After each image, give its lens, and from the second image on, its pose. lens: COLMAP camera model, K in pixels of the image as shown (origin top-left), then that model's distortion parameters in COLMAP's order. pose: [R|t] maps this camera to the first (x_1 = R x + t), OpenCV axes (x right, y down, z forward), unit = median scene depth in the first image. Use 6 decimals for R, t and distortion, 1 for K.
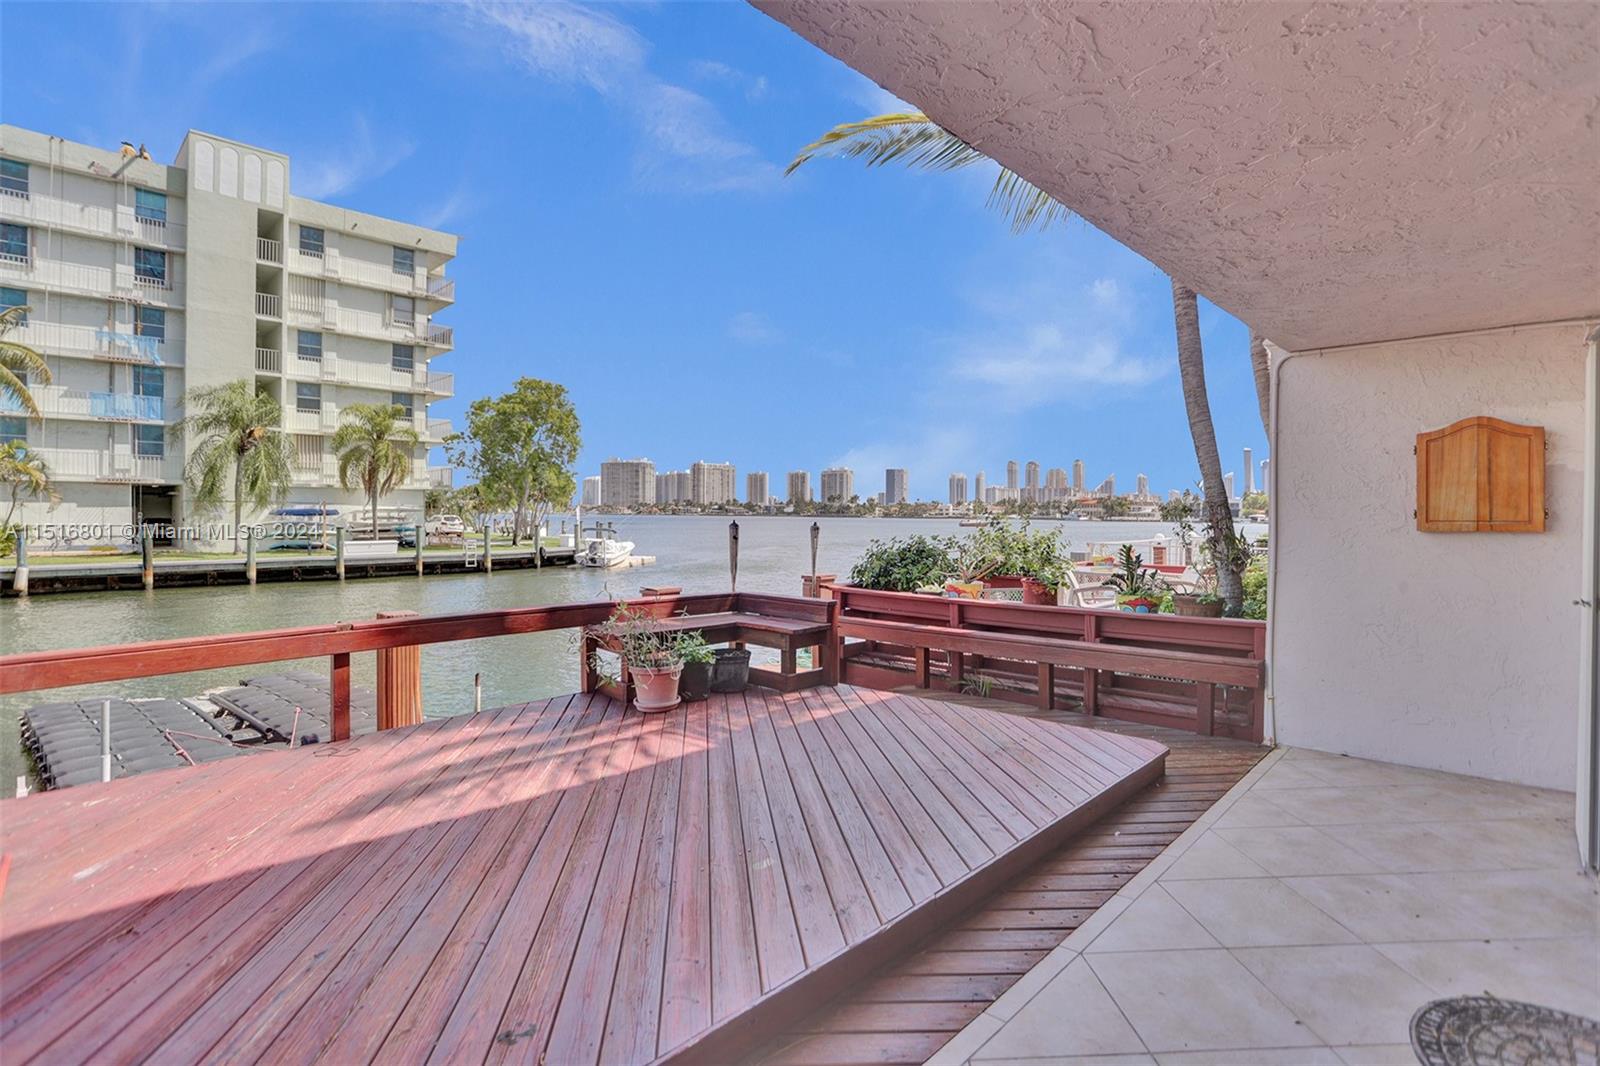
lens RADIAL K [[784.1, 0, 807.5], [0, 784.1, 510.9], [0, 0, 1]] dist [-0.059244, 0.023245]
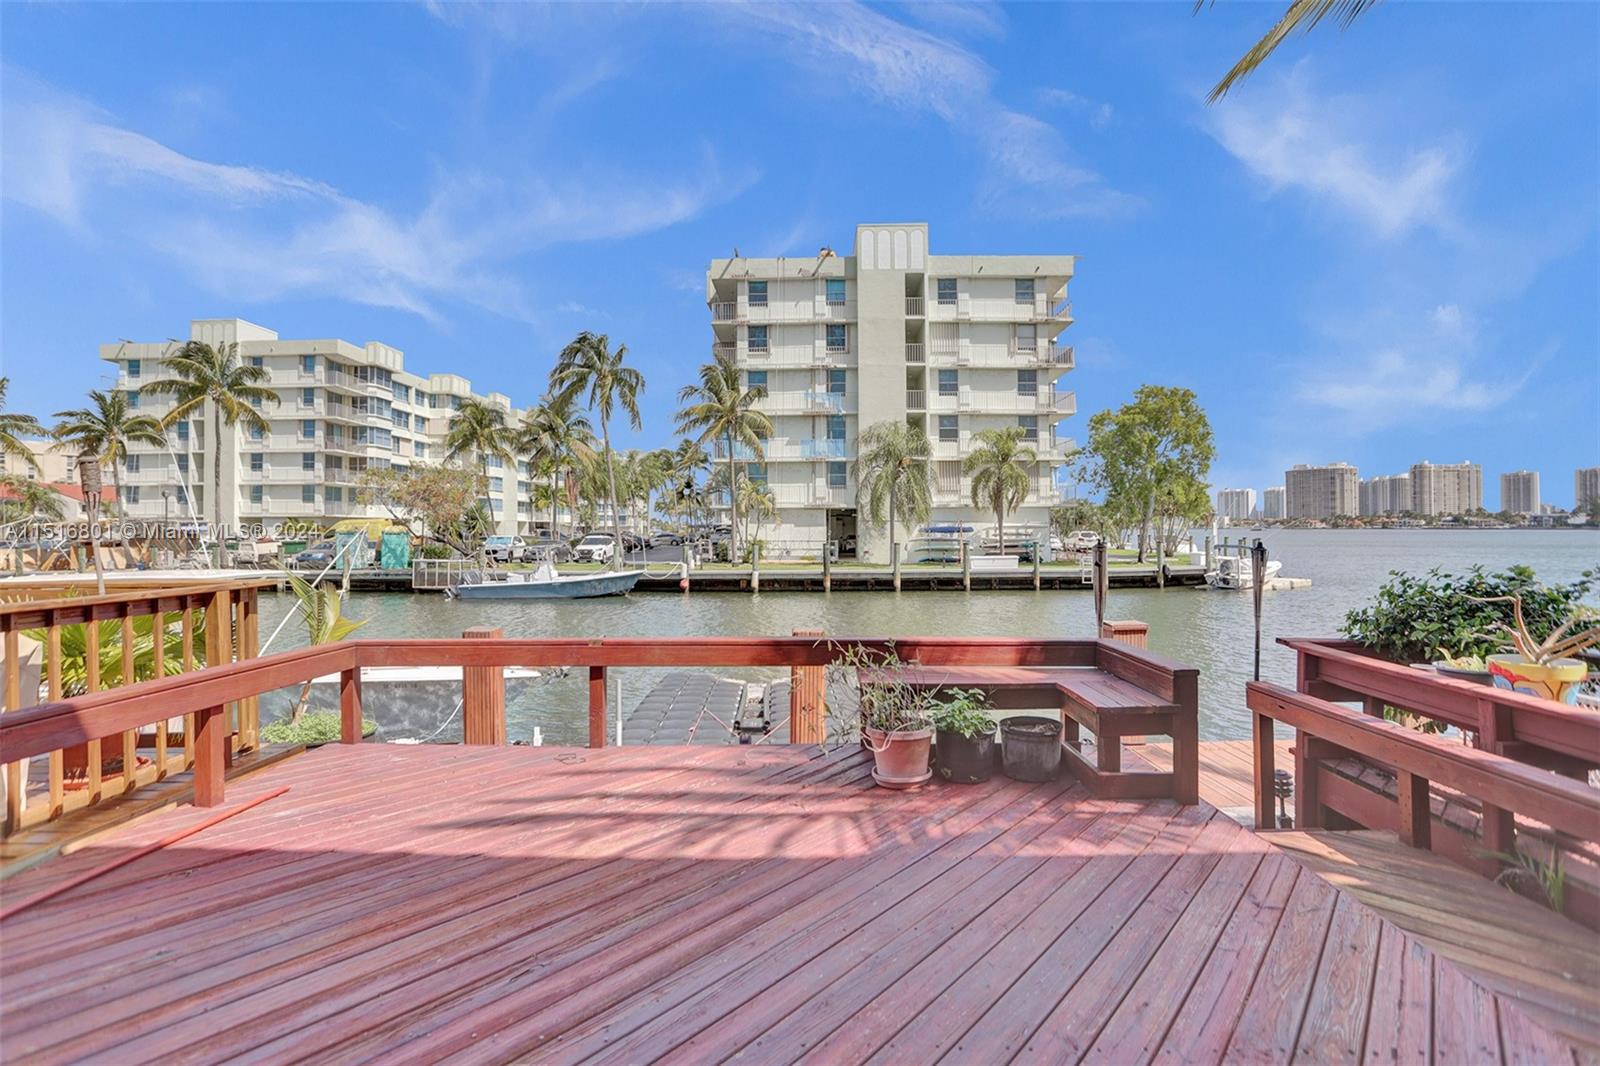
lens RADIAL K [[784.1, 0, 798.3], [0, 784.1, 509.8], [0, 0, 1]] dist [-0.059244, 0.023245]
pose [[0.677704, -0.025352, -0.734897, 0.046343], [0.009515, 0.999624, -0.025710, 0.000102], [0.735273, 0.010431, 0.677691, 0.058136]]
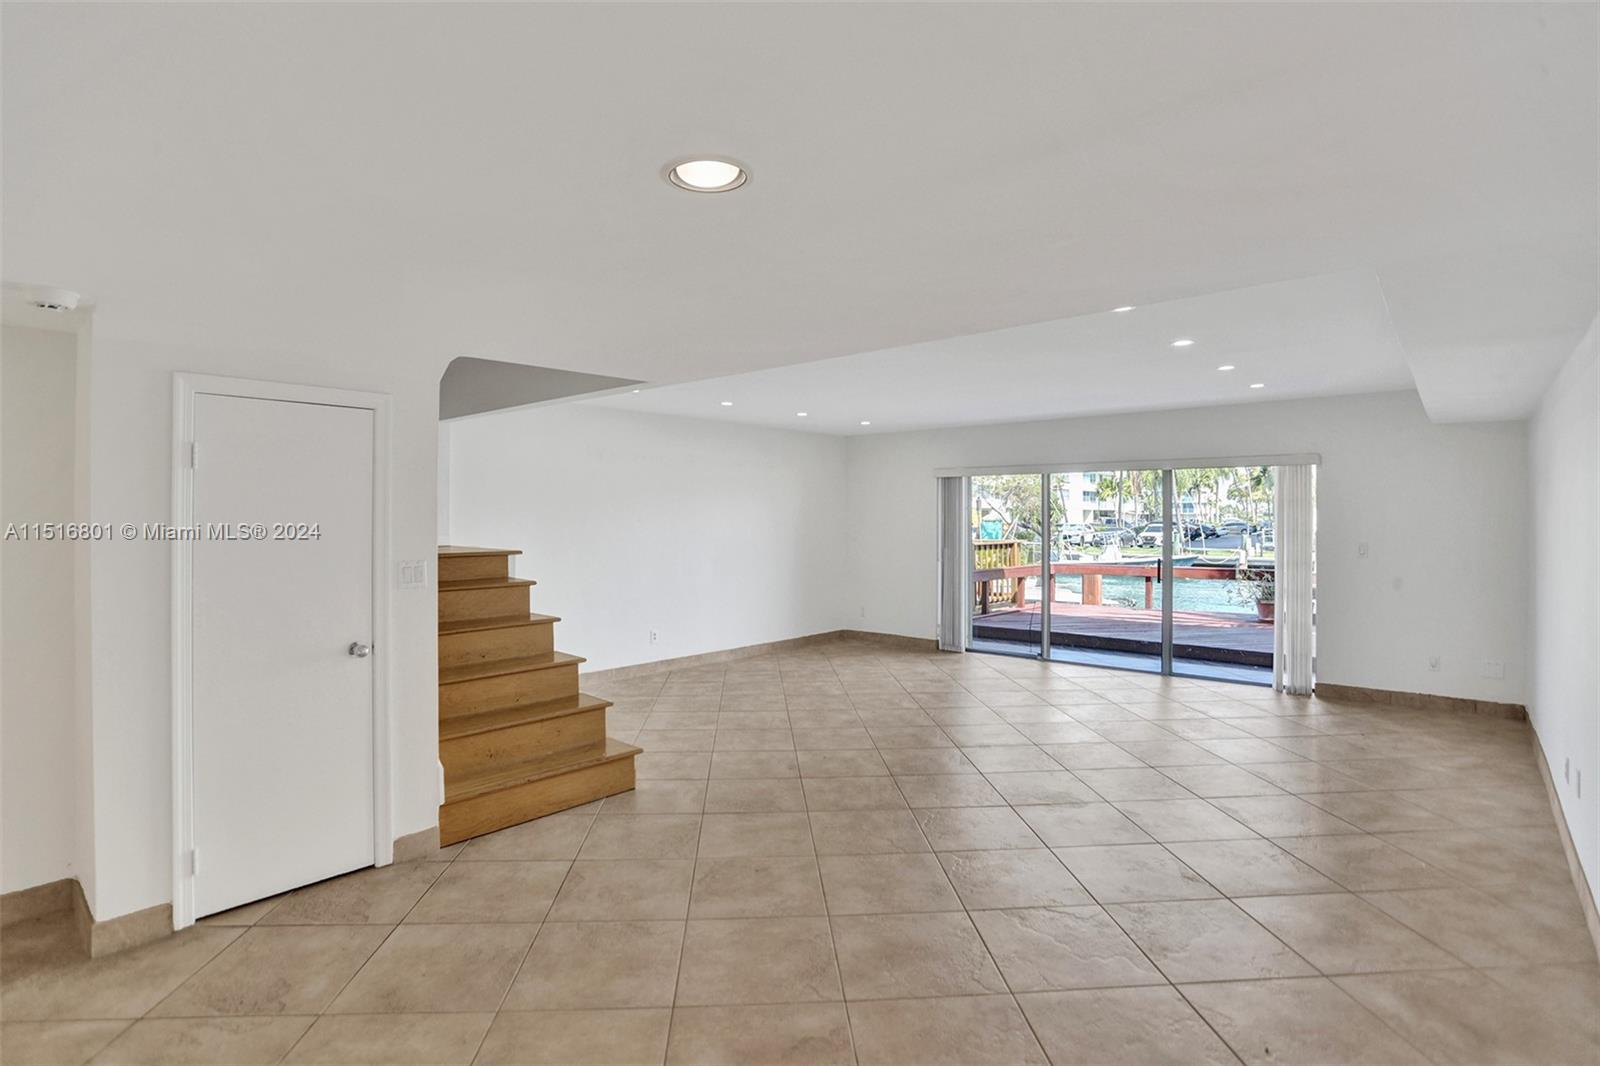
lens RADIAL K [[790.1, 0, 799.2], [0, 790.1, 534.0], [0, 0, 1]] dist [-0.051422, 0.014779]
pose [[0.057018, 0.016771, -0.998232, 0.253511], [0.003695, 0.999848, 0.017010, -0.001883], [0.998366, -0.004659, 0.056948, -0.046269]]
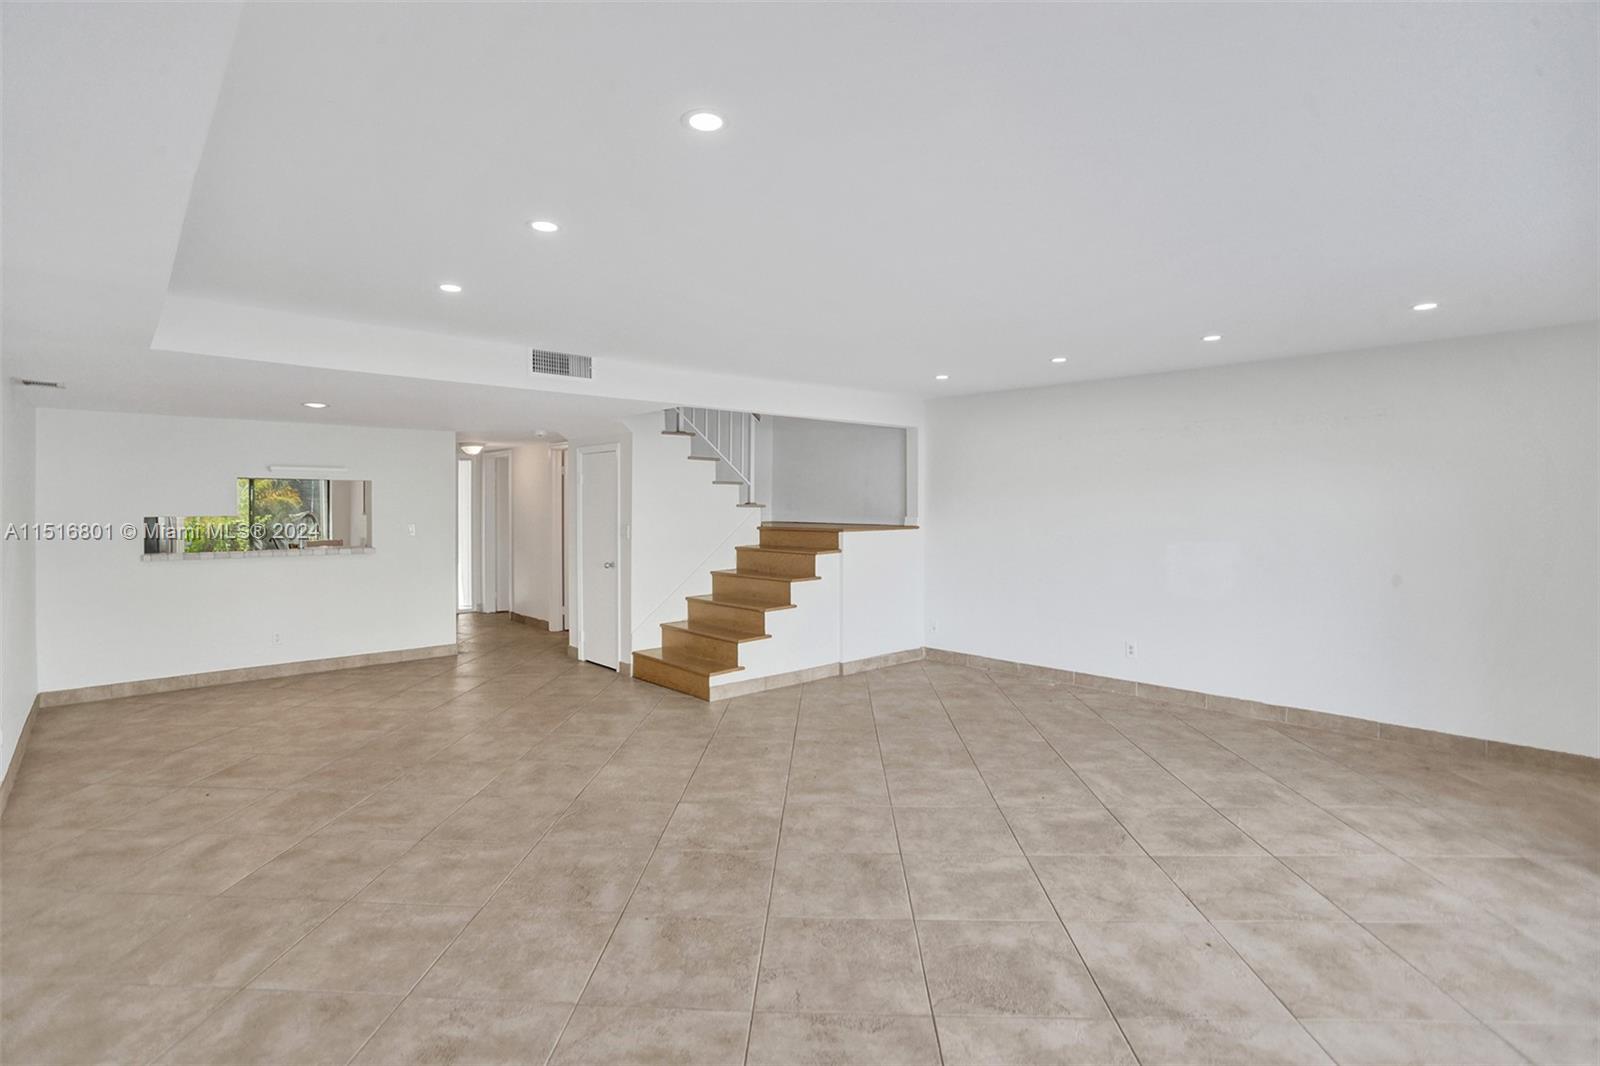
lens RADIAL K [[790.1, 0, 802.8], [0, 790.1, 519.4], [0, 0, 1]] dist [-0.051422, 0.014779]
pose [[-0.998457, -0.005149, 0.055284, 0.116503], [-0.004357, 0.999886, 0.014432, -0.001478], [-0.055352, 0.014169, -0.998366, 0.086374]]
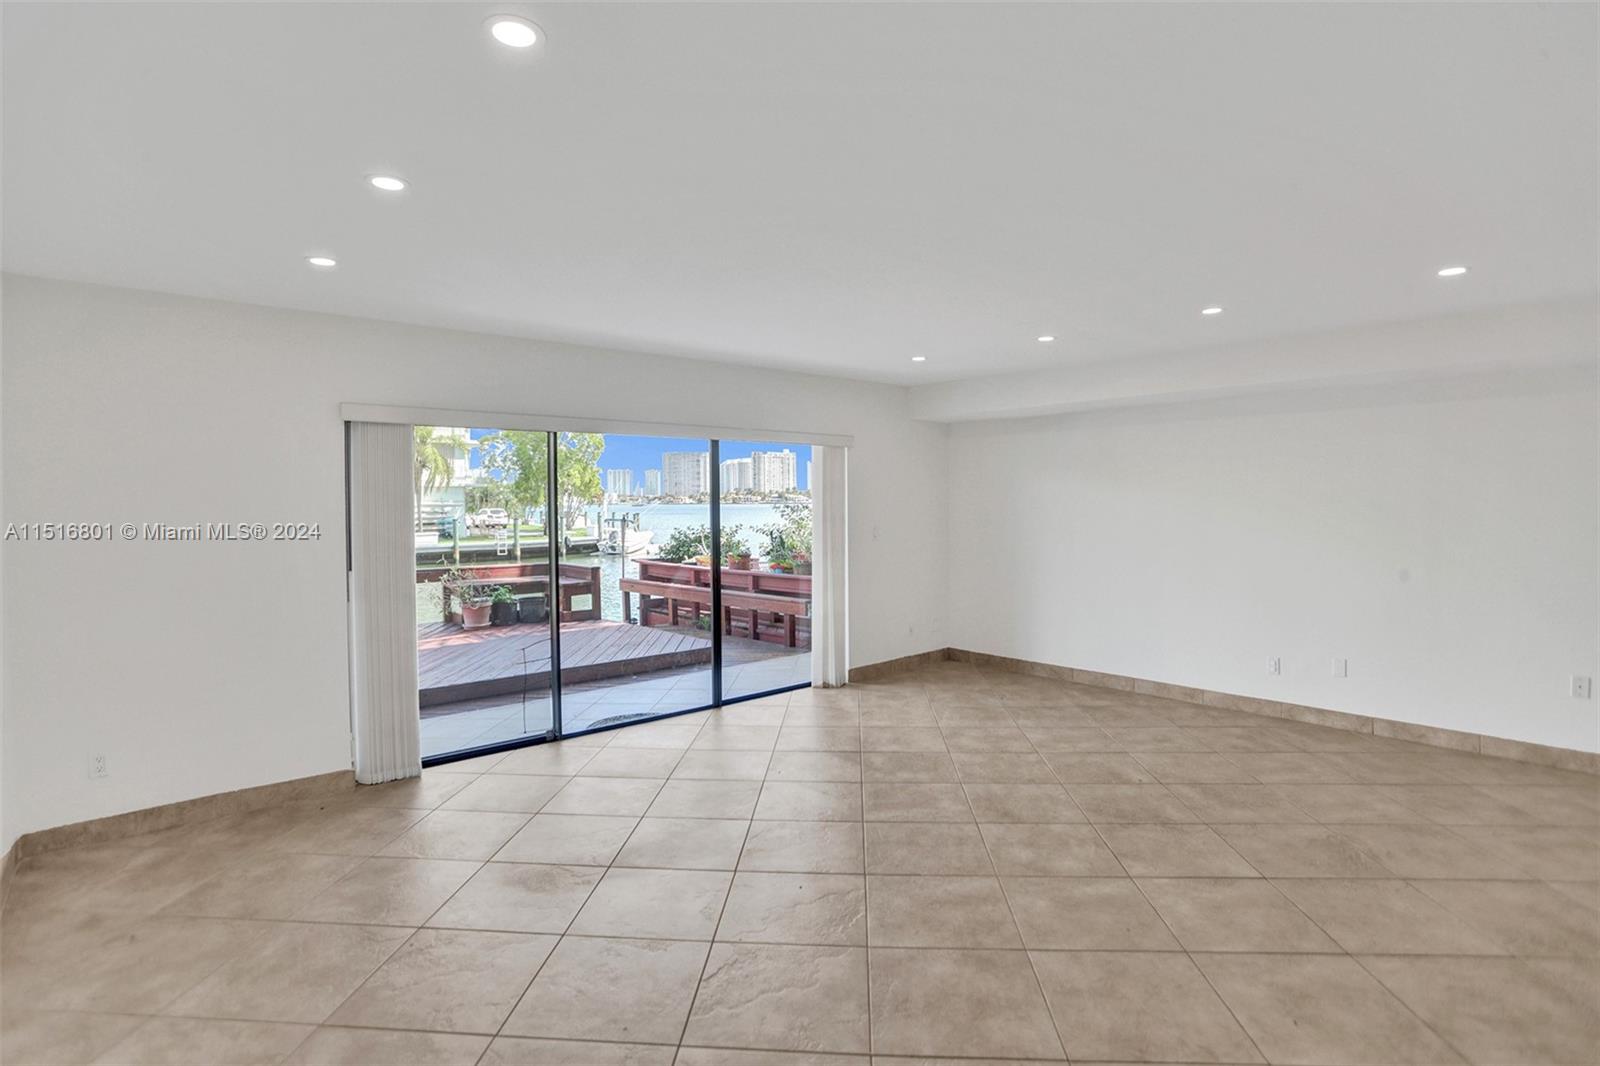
lens RADIAL K [[790.1, 0, 799.0], [0, 790.1, 521.8], [0, 0, 1]] dist [-0.051422, 0.014779]
pose [[0.995879, -0.012169, -0.089876, 0.098007], [0.014853, 0.999461, 0.029260, -0.002936], [0.089472, -0.030474, 0.995523, -0.093328]]
